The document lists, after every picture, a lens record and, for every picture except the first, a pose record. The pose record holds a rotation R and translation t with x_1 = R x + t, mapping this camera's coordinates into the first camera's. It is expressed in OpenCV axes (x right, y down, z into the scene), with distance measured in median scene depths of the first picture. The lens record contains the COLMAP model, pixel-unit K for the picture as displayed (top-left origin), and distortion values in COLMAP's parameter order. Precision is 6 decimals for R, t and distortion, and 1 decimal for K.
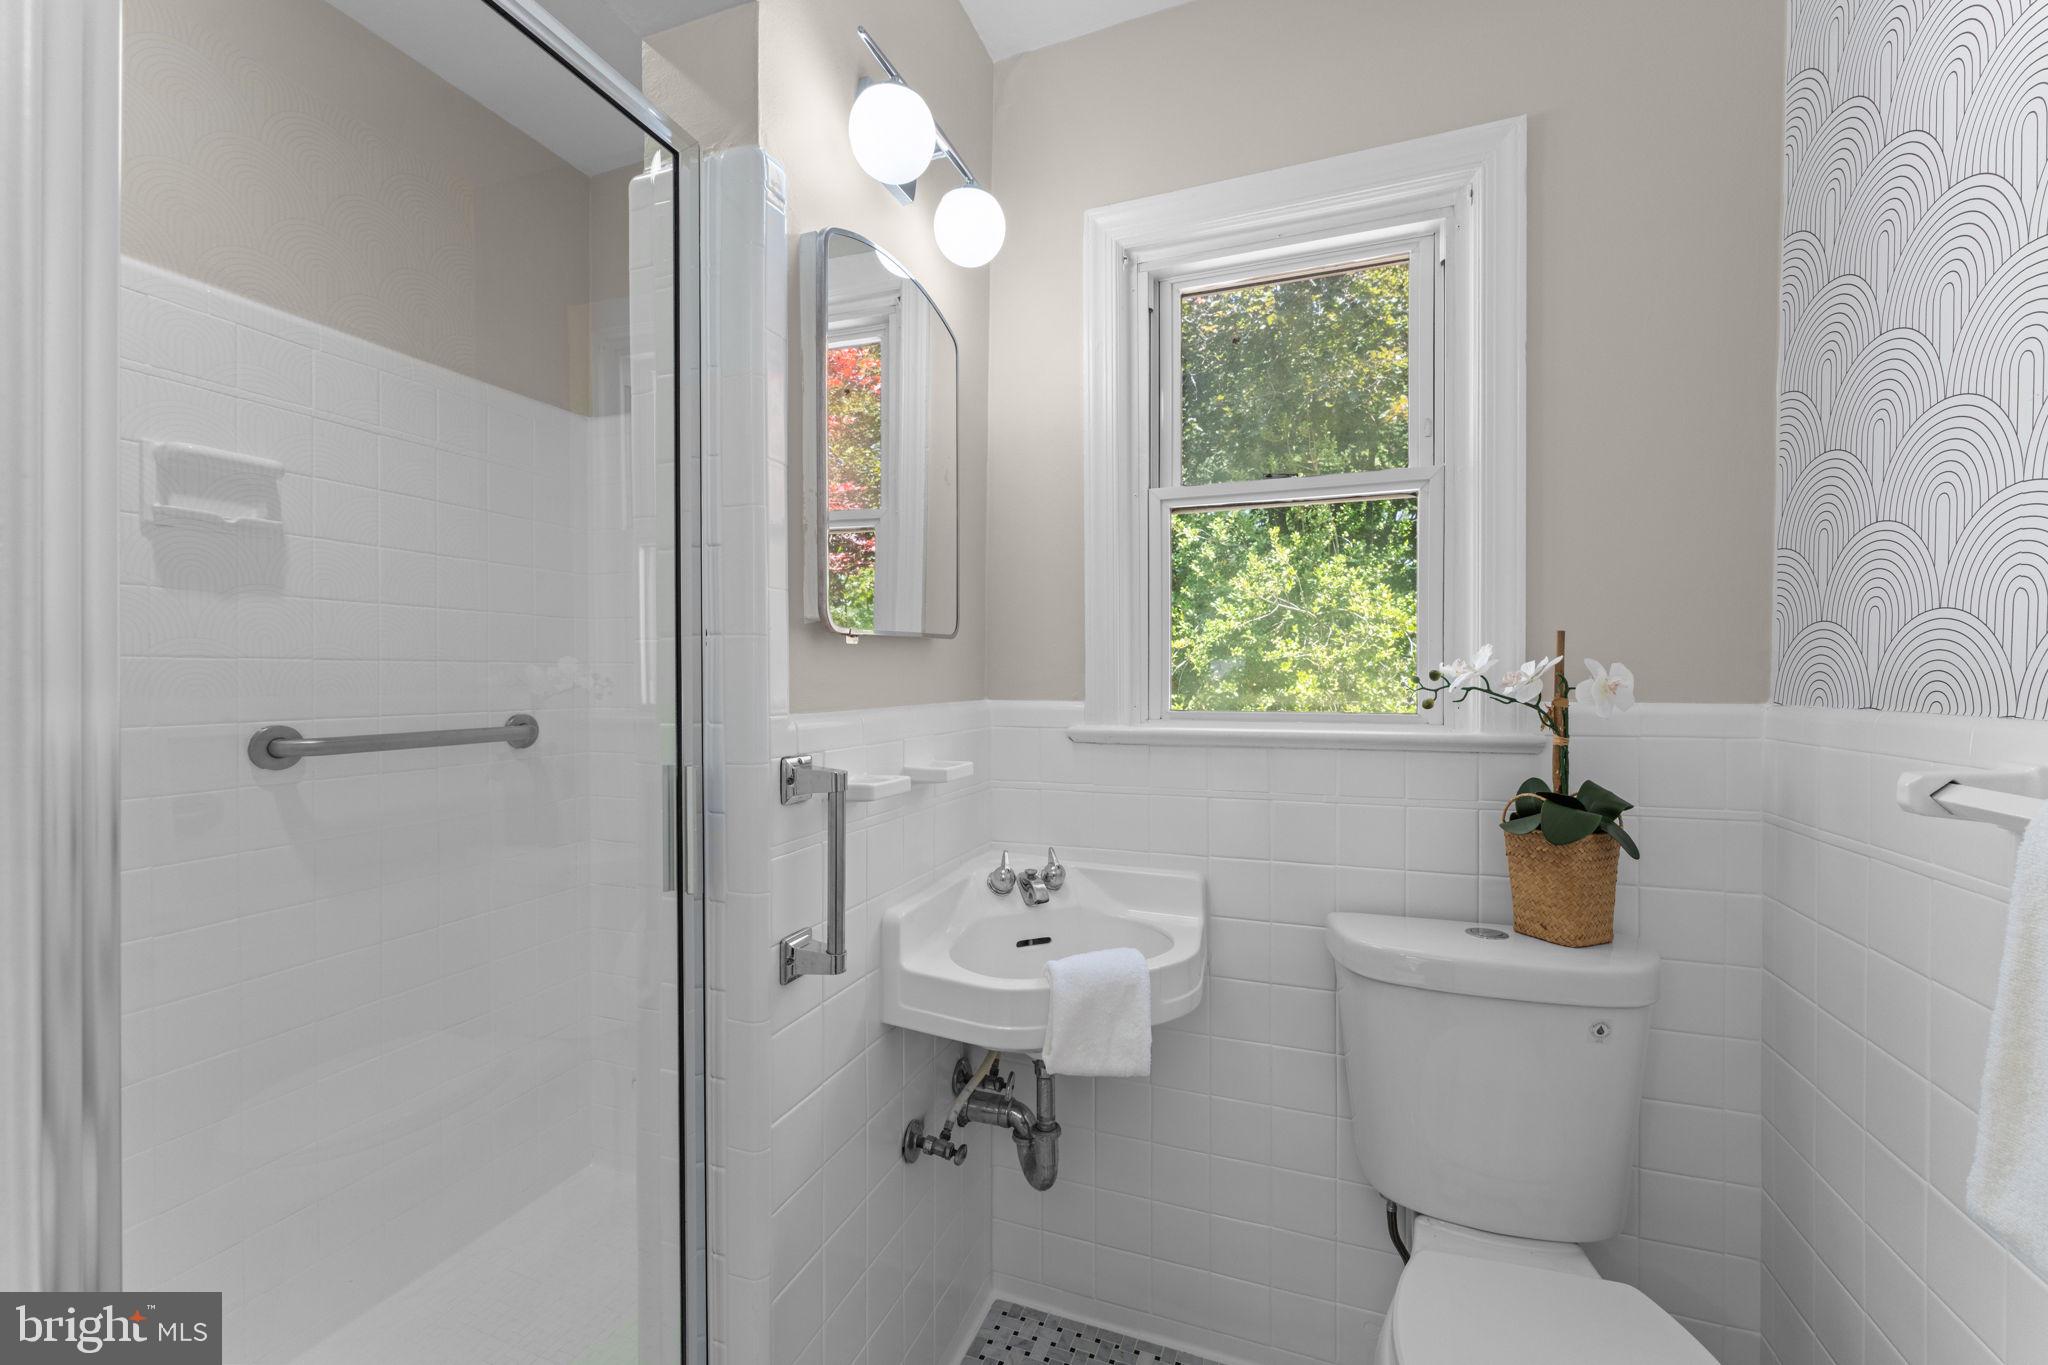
lens RADIAL K [[820.6, 0, 1022.2], [0, 820.6, 684.0], [0, 0, 1]] dist [-0.002568, -0.000094]
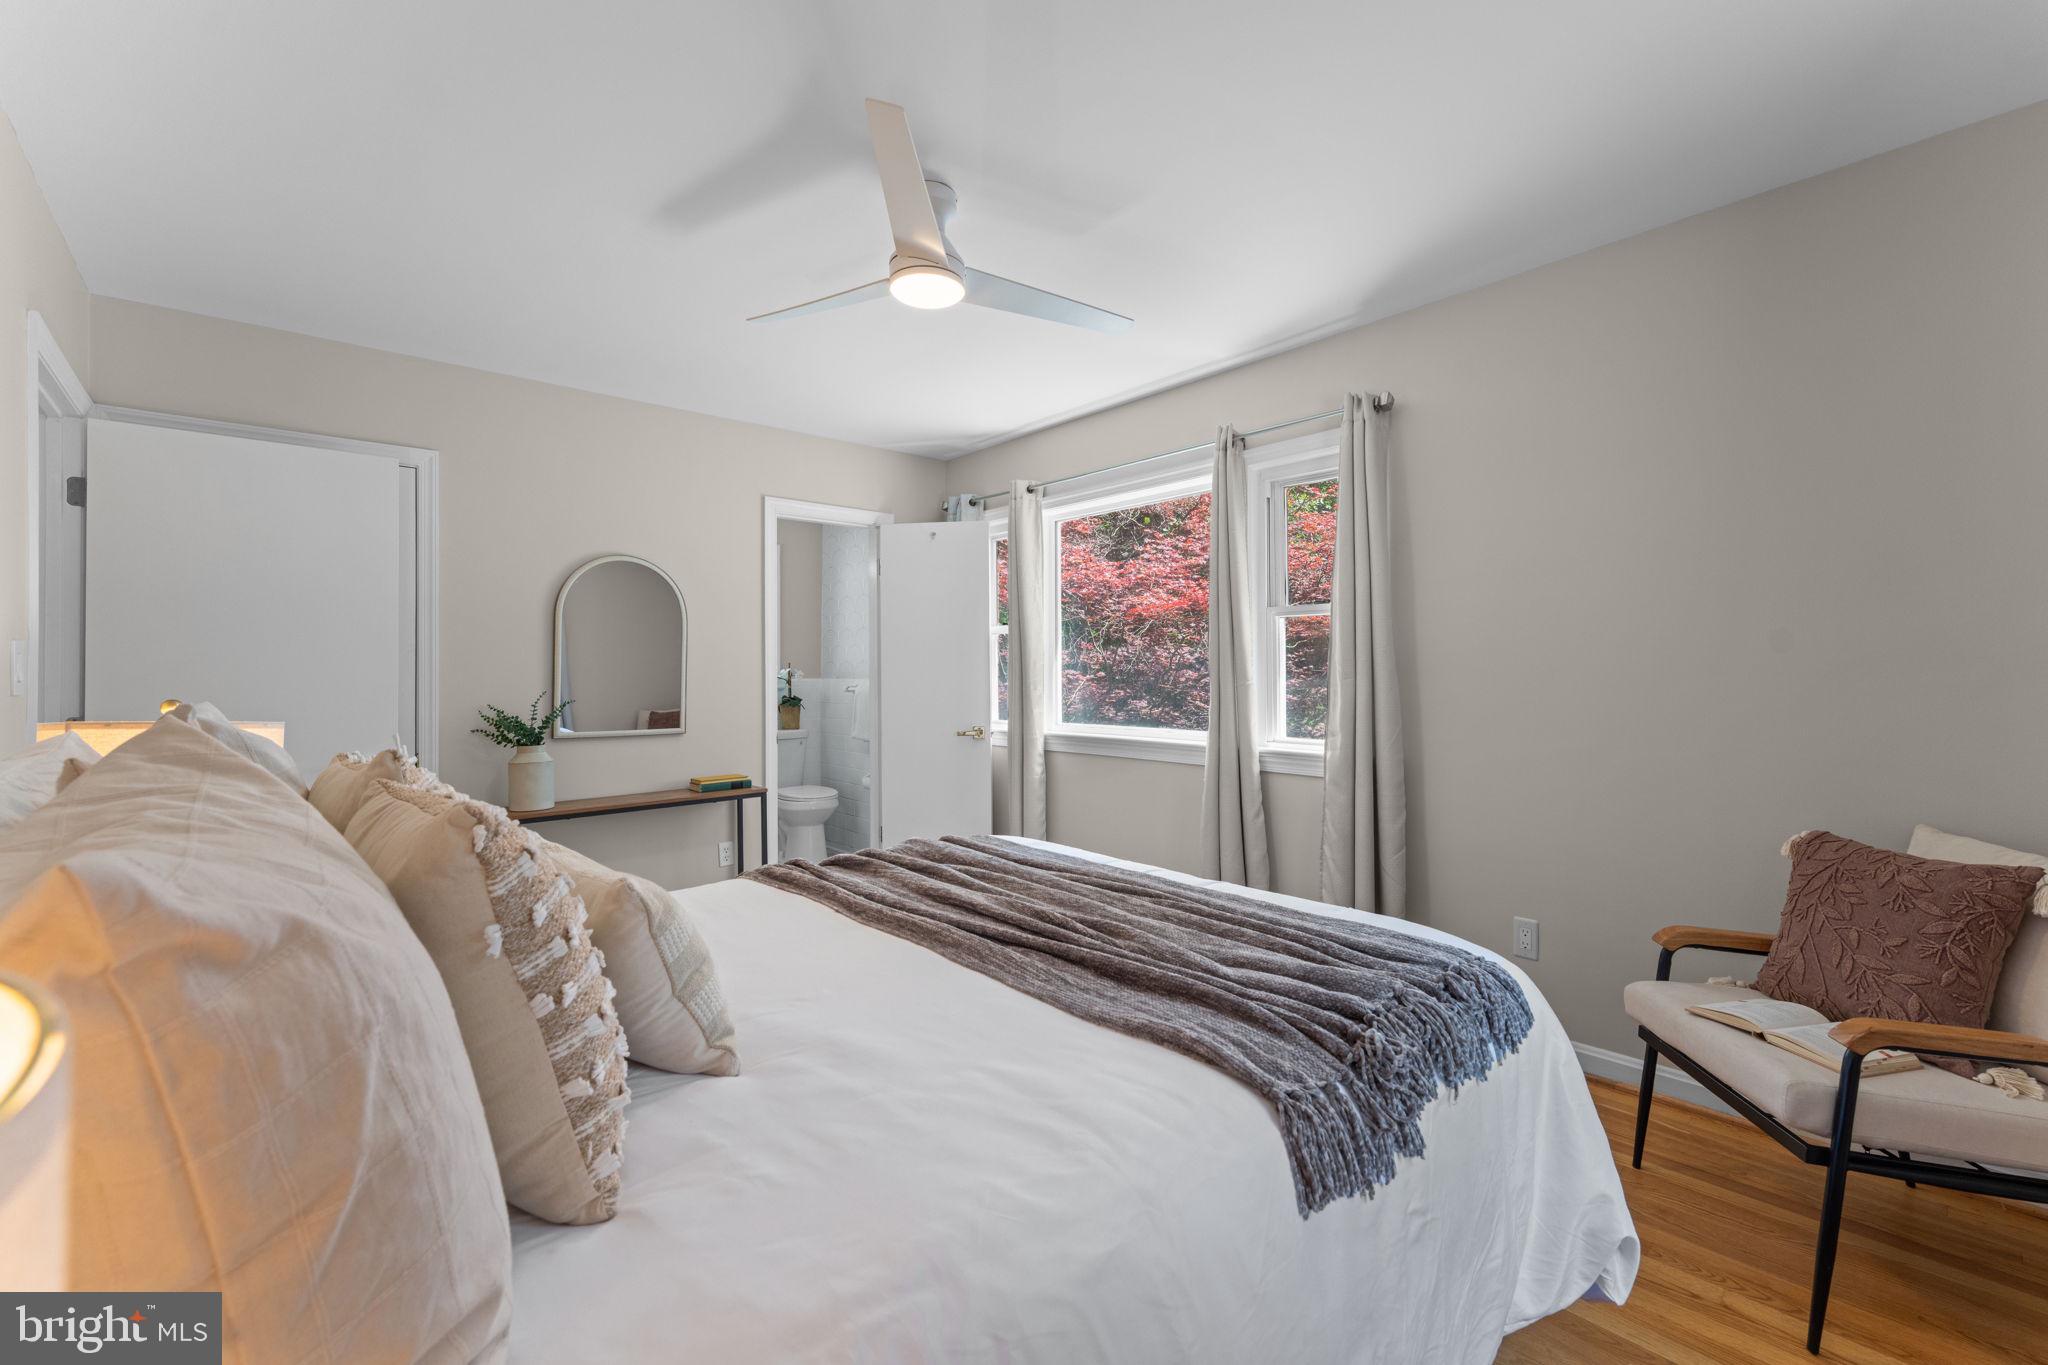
lens RADIAL K [[820.6, 0, 1027.7], [0, 820.6, 676.6], [0, 0, 1]] dist [-0.002568, -0.000094]
pose [[0.447066, -0.007738, 0.894467, -0.527170], [0.014080, 0.999900, 0.001613, 0.003643], [-0.894390, 0.011873, 0.447130, -0.417620]]
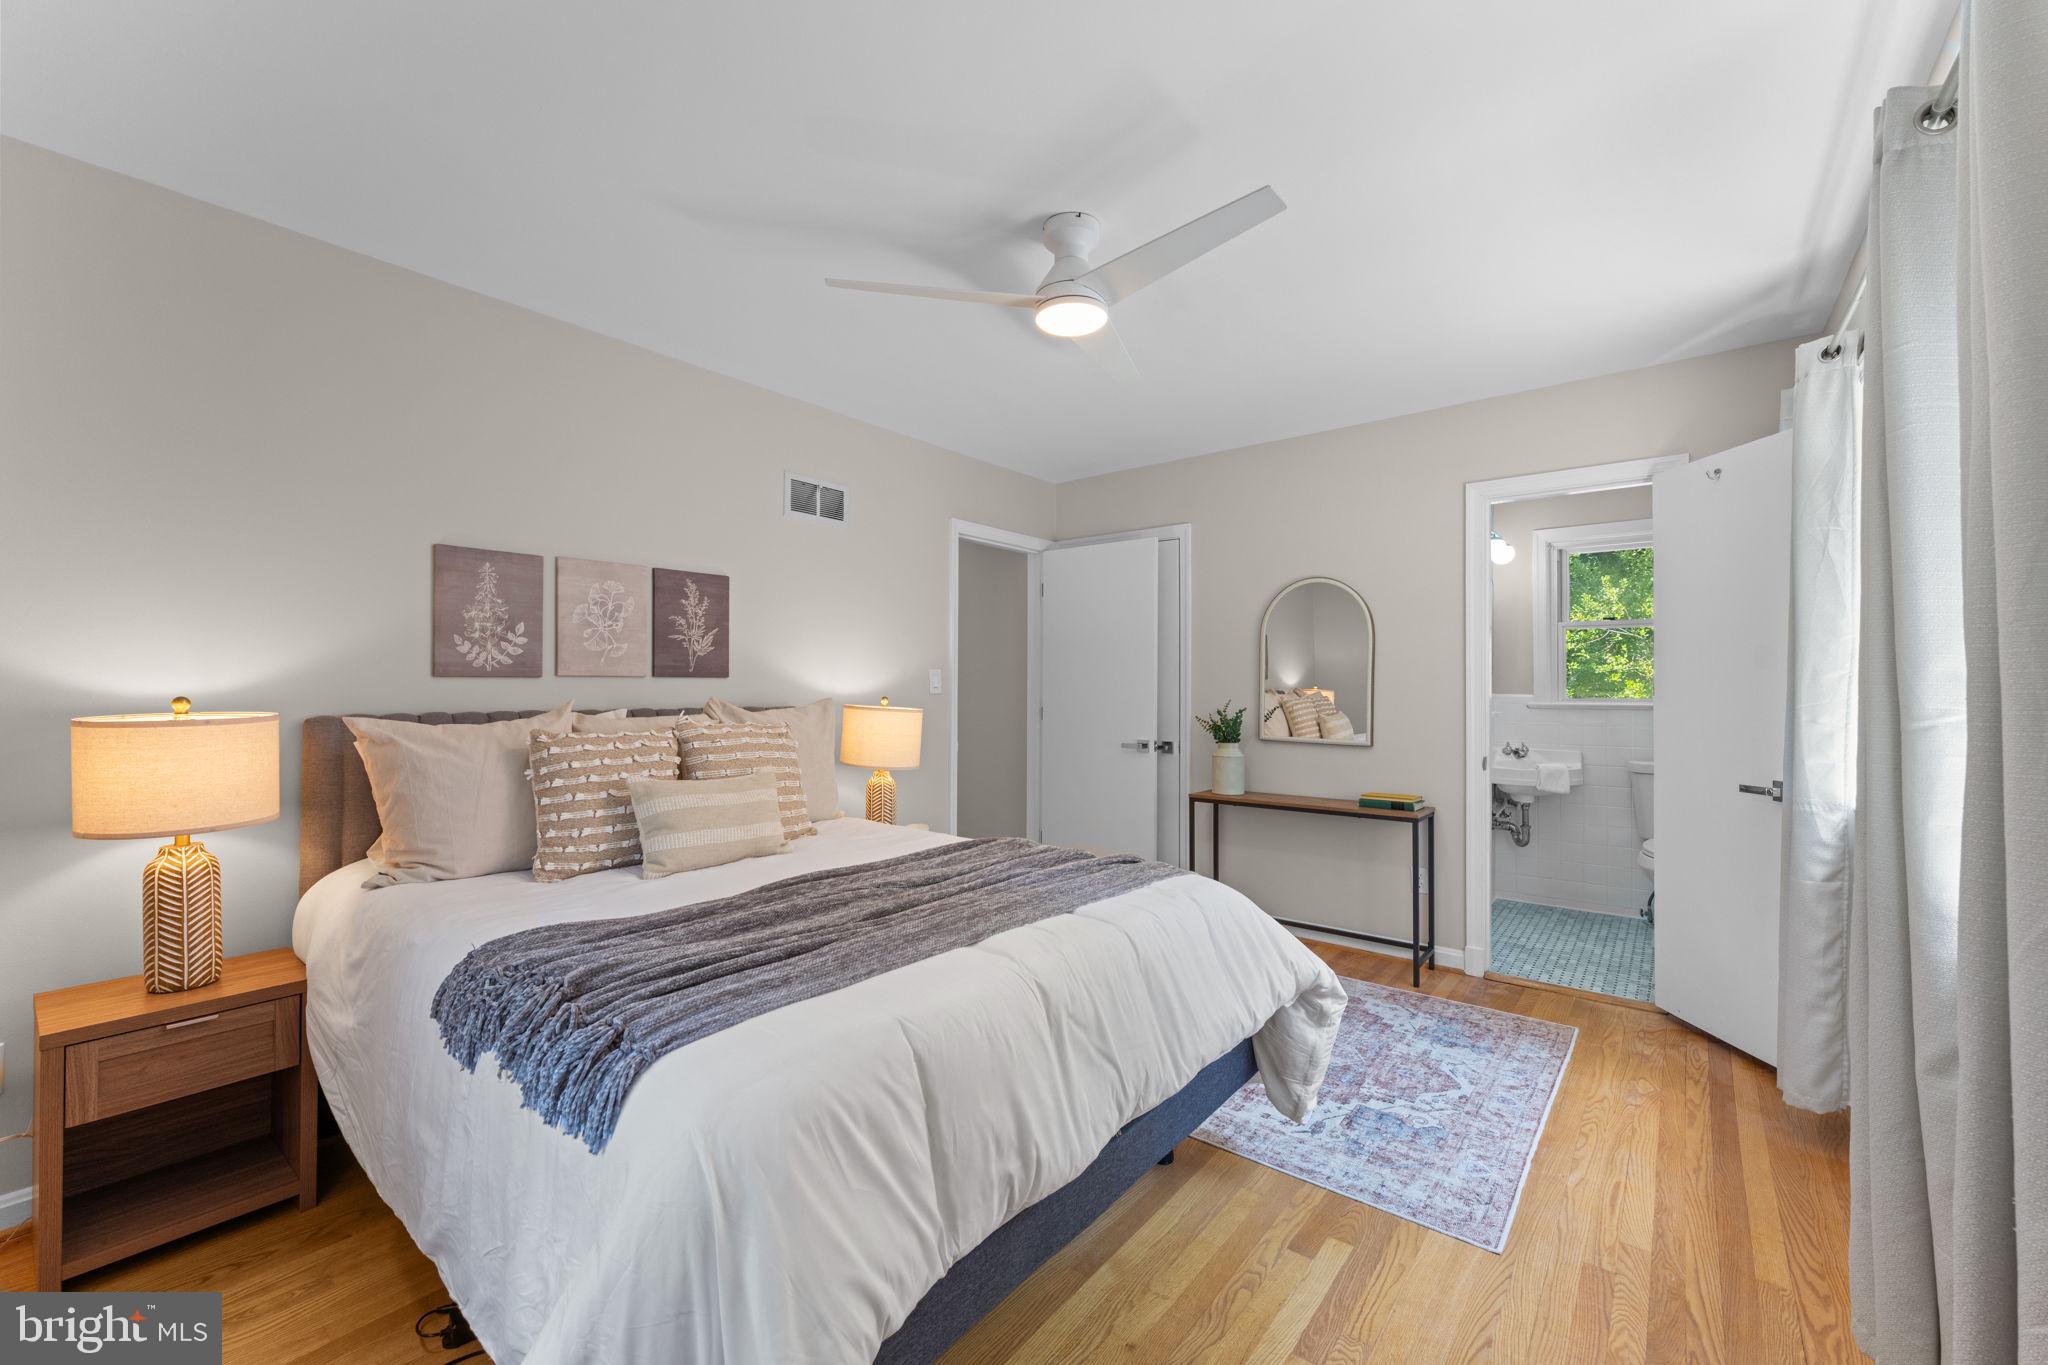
lens RADIAL K [[820.6, 0, 1029.9], [0, 820.6, 679.9], [0, 0, 1]] dist [-0.002568, -0.000094]
pose [[0.951565, 0.000299, -0.307449, -0.175510], [-0.003981, 0.999928, -0.011351, 0.002217], [0.307423, 0.012025, 0.951497, -0.562036]]
